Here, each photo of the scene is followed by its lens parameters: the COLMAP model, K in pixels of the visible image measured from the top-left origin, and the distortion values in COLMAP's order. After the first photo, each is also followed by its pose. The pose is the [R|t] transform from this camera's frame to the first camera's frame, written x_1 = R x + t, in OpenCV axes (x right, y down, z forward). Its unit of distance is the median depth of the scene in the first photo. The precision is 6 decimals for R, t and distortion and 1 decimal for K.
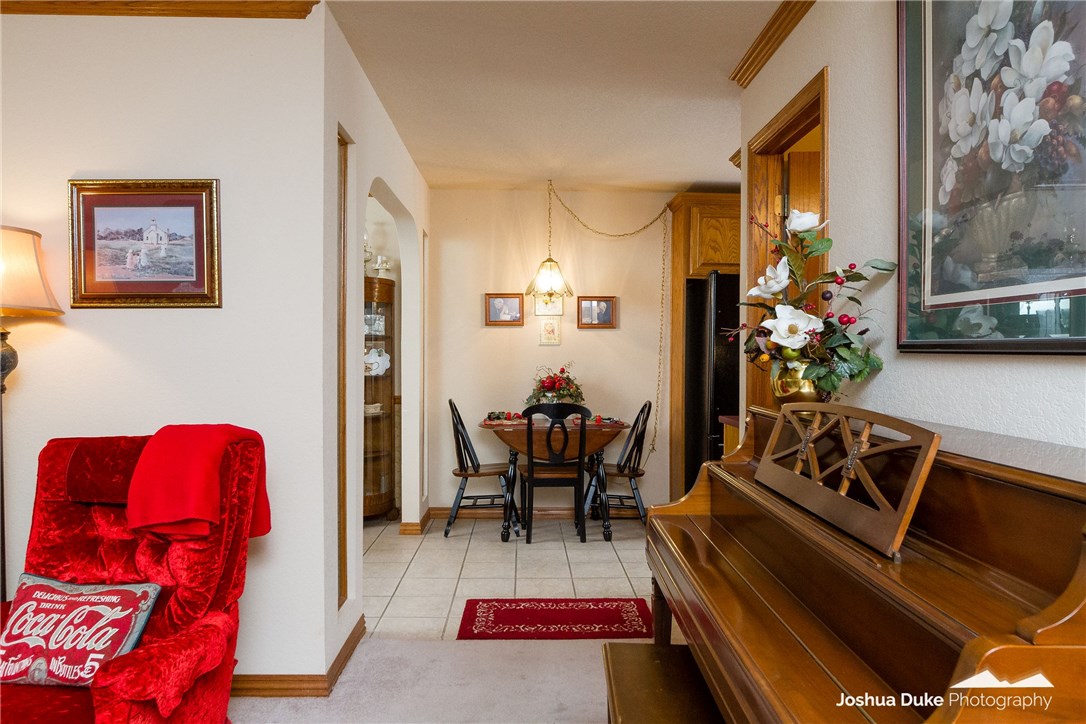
lens RADIAL K [[762.3, 0, 545.8], [0, 762.3, 362.0], [0, 0, 1]] dist [0.007137, 0.001093]
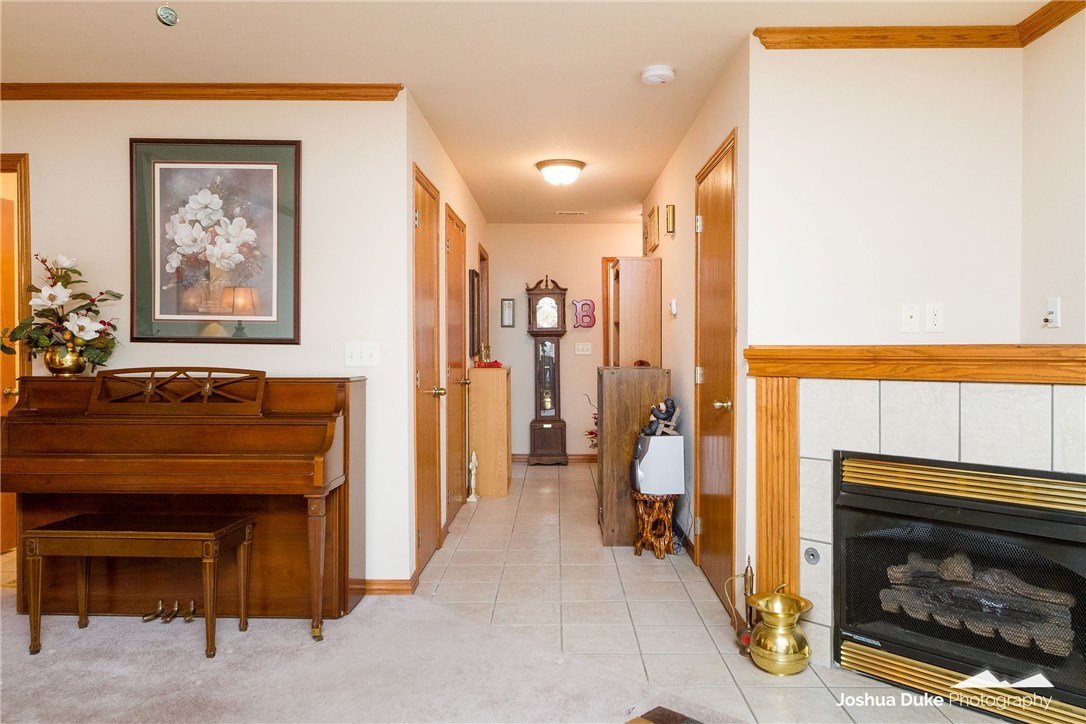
lens RADIAL K [[762.3, 0, 546.9], [0, 762.3, 345.9], [0, 0, 1]] dist [0.007137, 0.001093]
pose [[0.037445, -0.003603, 0.999292, -1.342204], [0.005511, 0.999979, 0.003399, -0.003218], [-0.999283, 0.005379, 0.037464, -0.105858]]
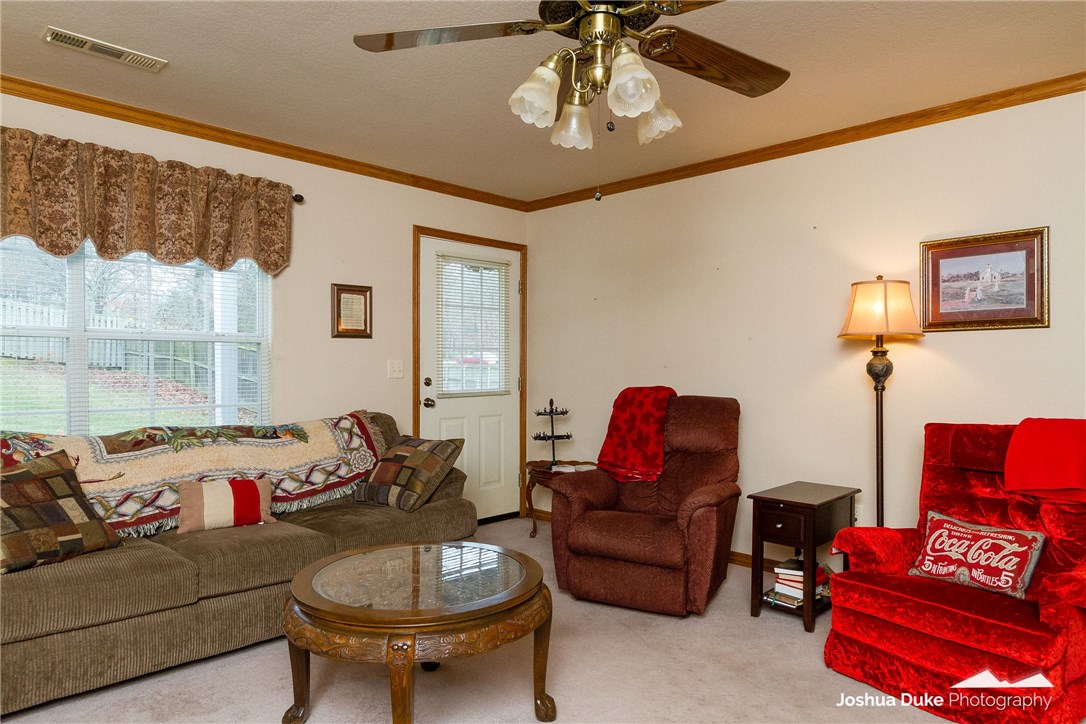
lens RADIAL K [[680.2, 0, 537.3], [0, 680.2, 369.8], [0, 0, 1]] dist [-0.006182, 0.001879]
pose [[0.694567, 0.002873, -0.719422, -0.272786], [-0.005325, 0.999985, -0.001147, 0.005515], [0.719408, 0.004627, 0.694572, -0.507358]]
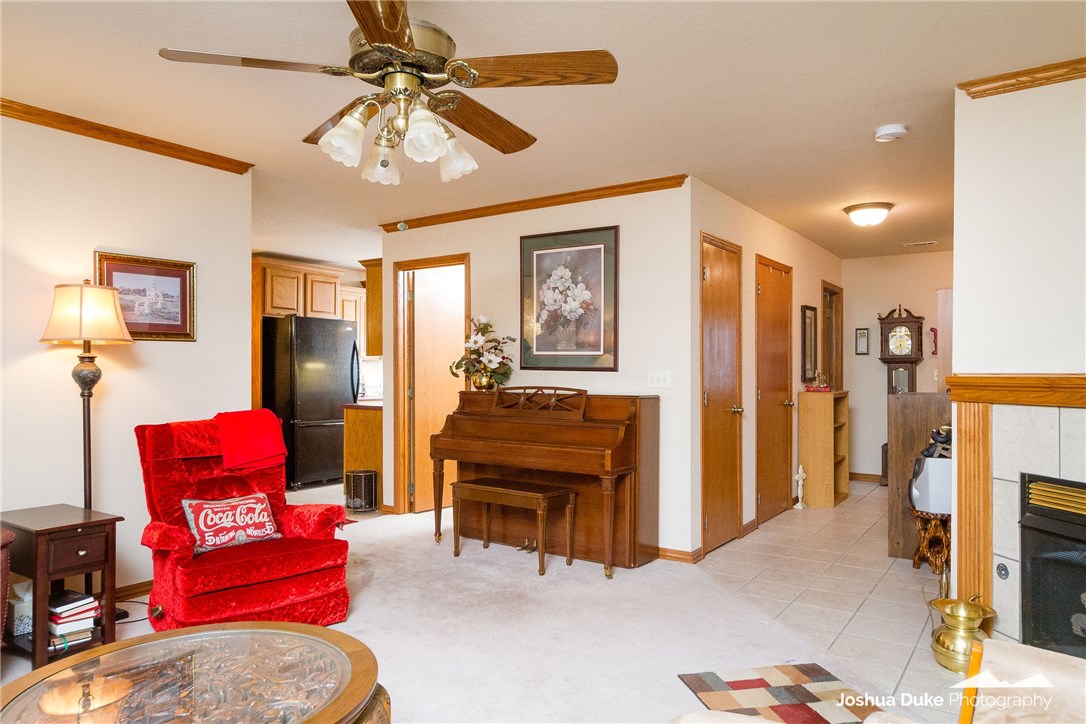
lens RADIAL K [[703.2, 0, 550.1], [0, 703.2, 362.3], [0, 0, 1]] dist [0.005976, 0.003353]
pose [[0.588297, 0.007101, 0.808614, -1.563542], [0.005425, 0.999904, -0.012728, -0.005787], [-0.808627, 0.011874, 0.588202, -0.638205]]
